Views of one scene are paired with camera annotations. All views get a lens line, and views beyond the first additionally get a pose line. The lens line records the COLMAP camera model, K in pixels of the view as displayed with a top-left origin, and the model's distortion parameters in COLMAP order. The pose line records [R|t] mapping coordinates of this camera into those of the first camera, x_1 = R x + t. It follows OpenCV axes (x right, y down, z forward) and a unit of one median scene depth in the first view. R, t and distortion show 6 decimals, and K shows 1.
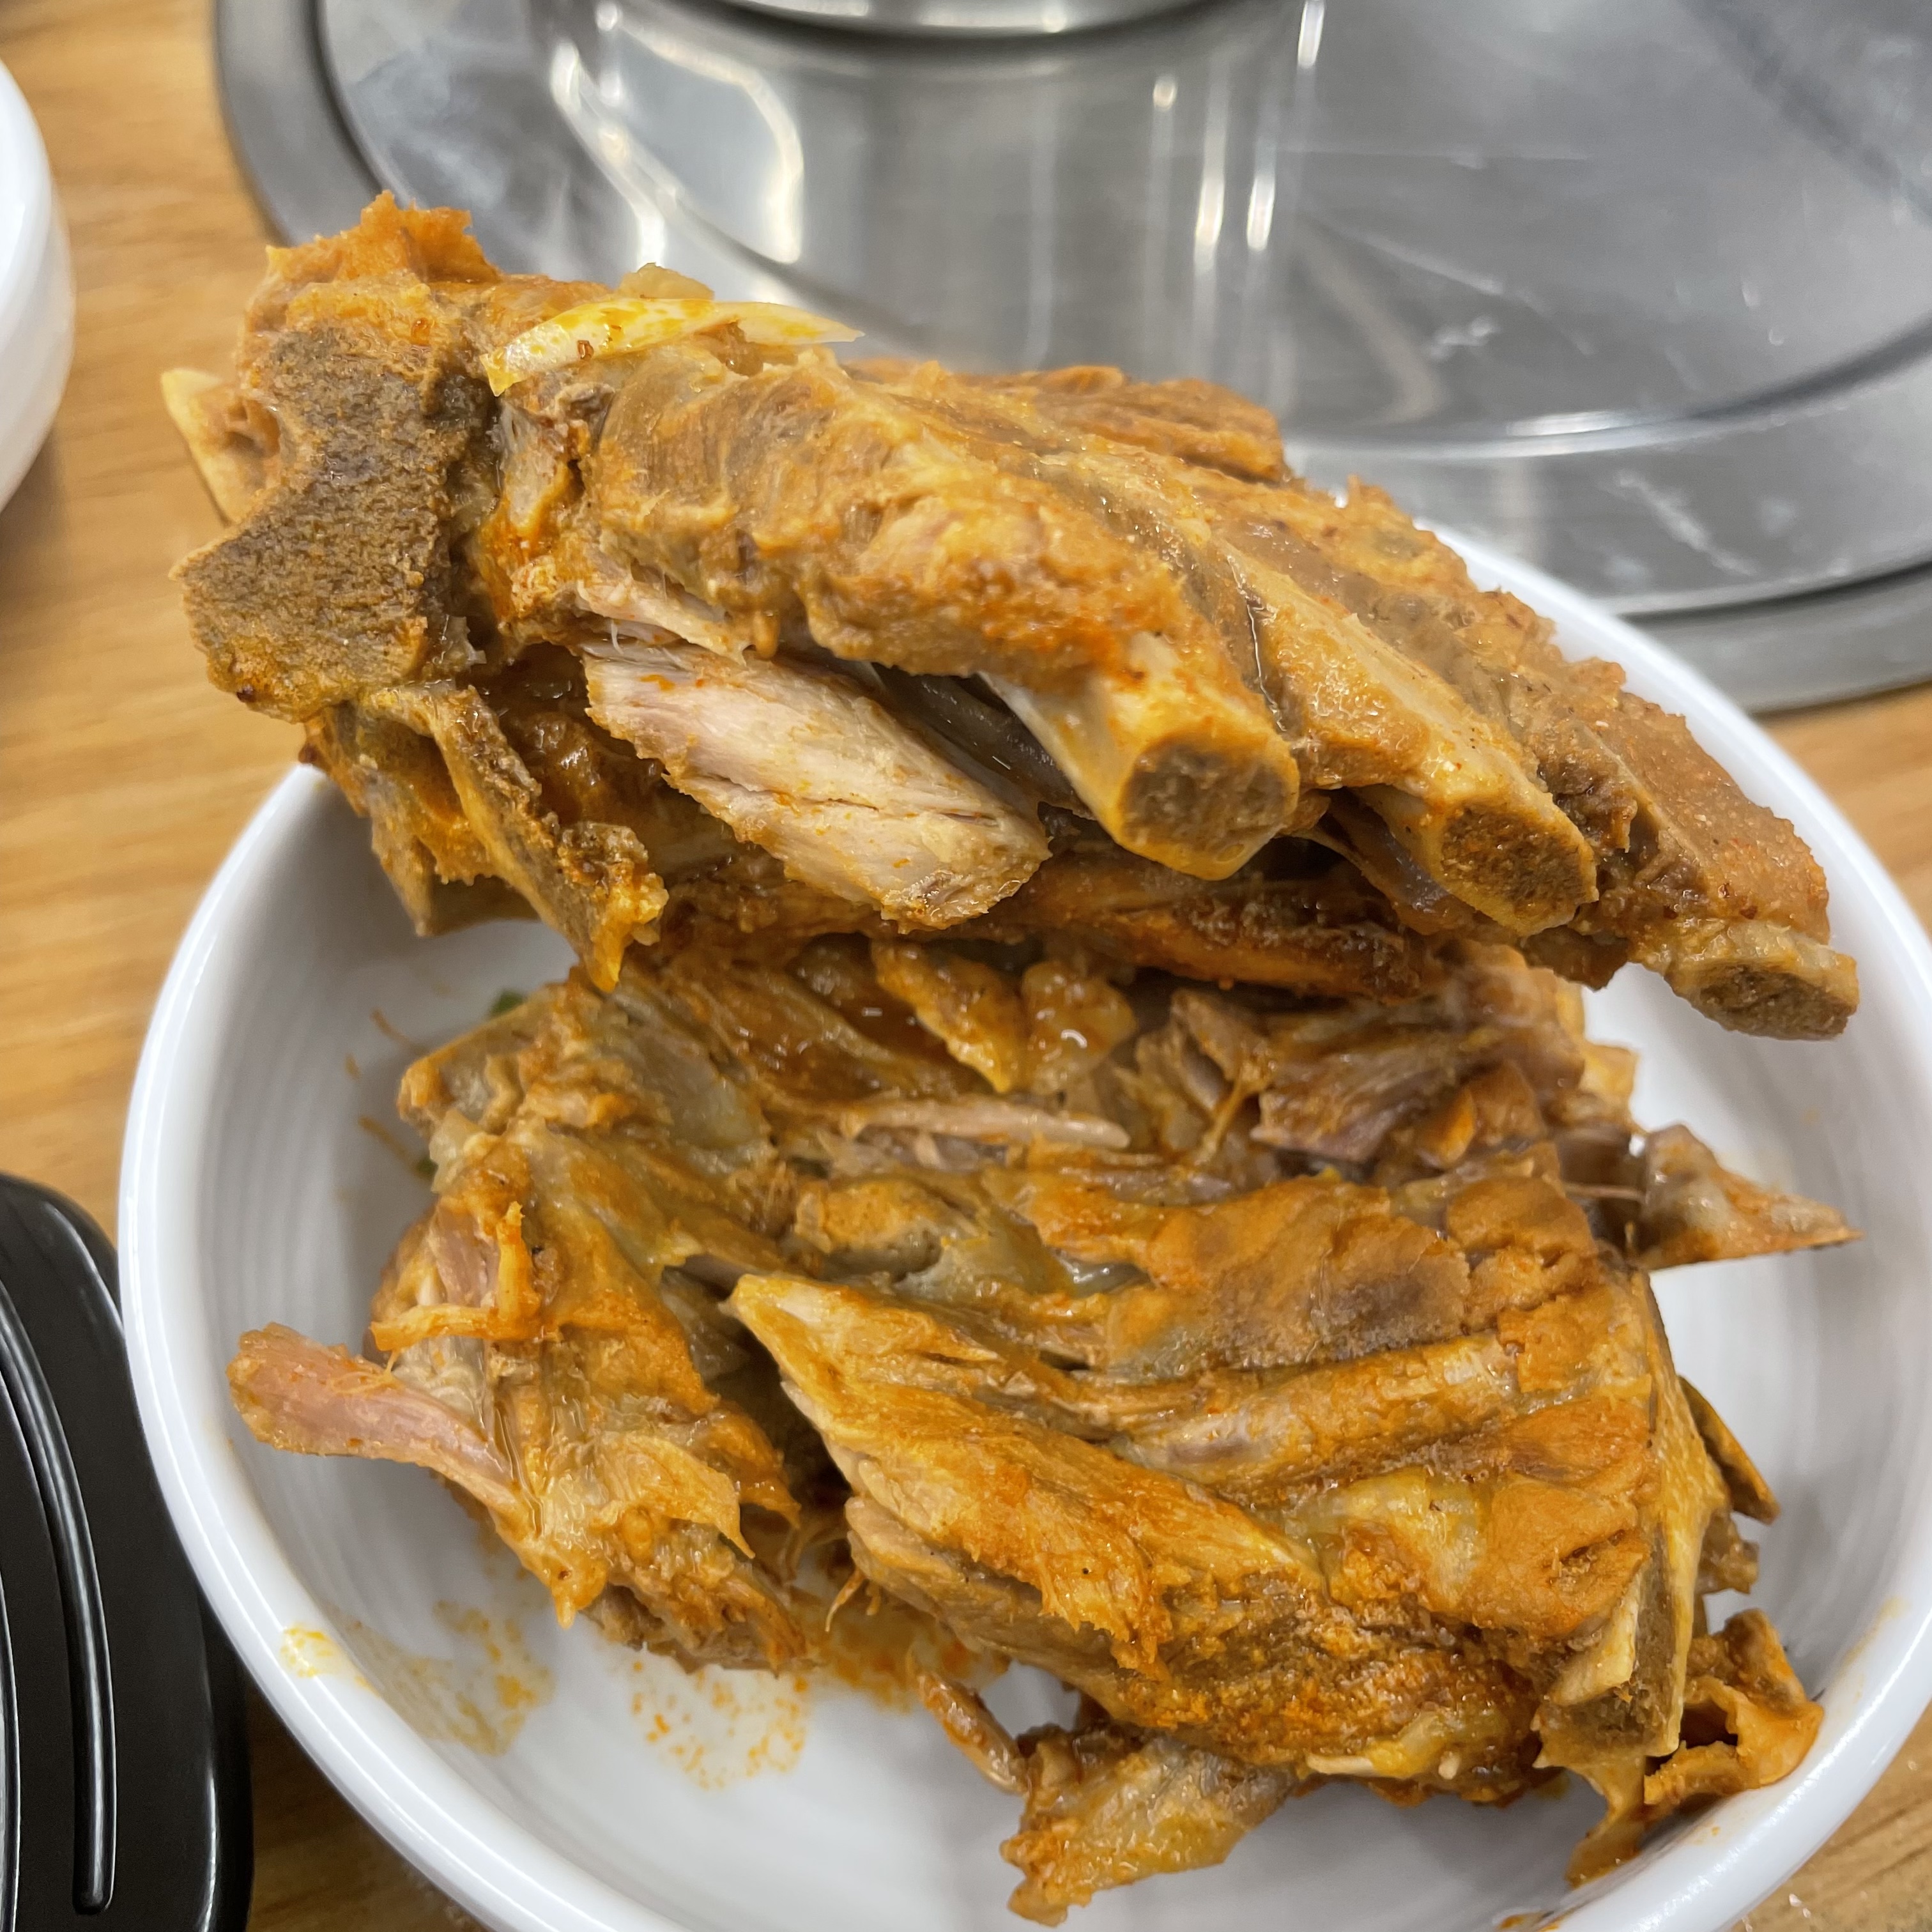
lens RADIAL K [[1885.7, 0, 955.3], [0, 1885.7, 963.5], [0, 0, 1]] dist [0.081673, -0.174849]
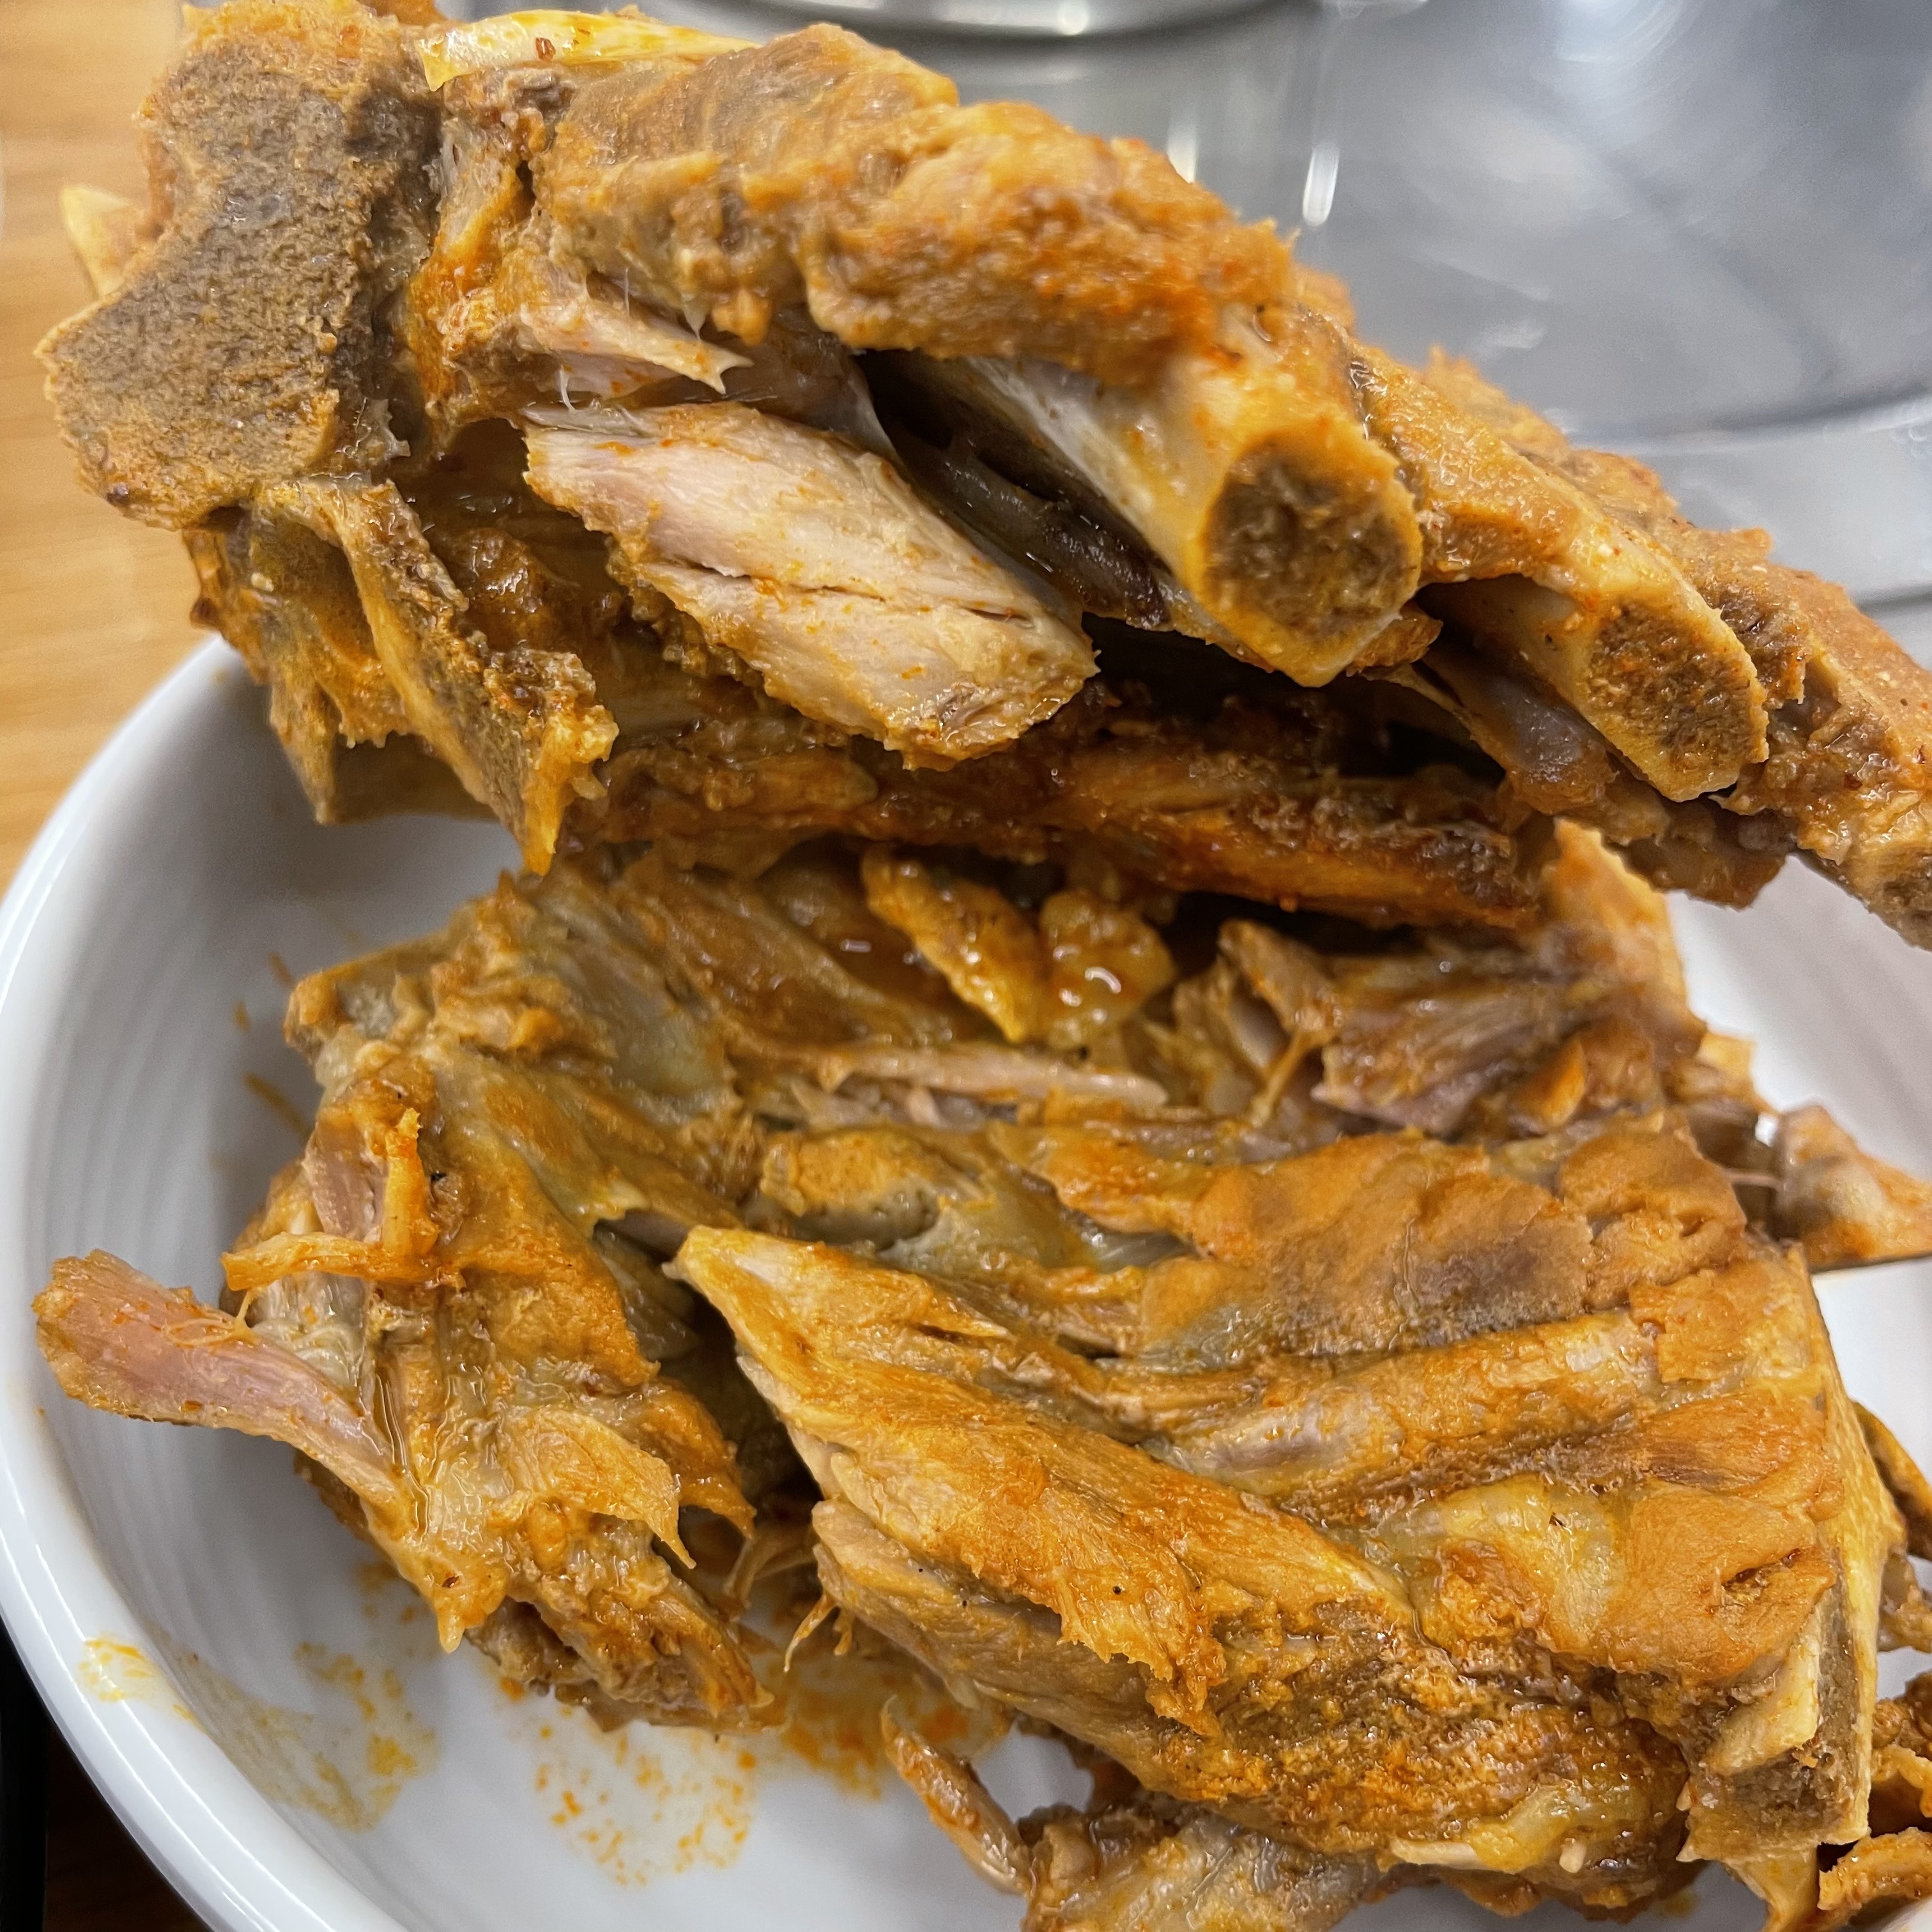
lens RADIAL K [[1932.5, 0, 966.0], [0, 1932.5, 966.0], [0, 0, 1]] dist [0.050912, -0.114446]
pose [[0.999419, 0.029468, 0.017141, -0.014533], [-0.028108, 0.996799, -0.074839, 0.119610], [-0.019291, 0.074314, 0.997048, 0.175105]]
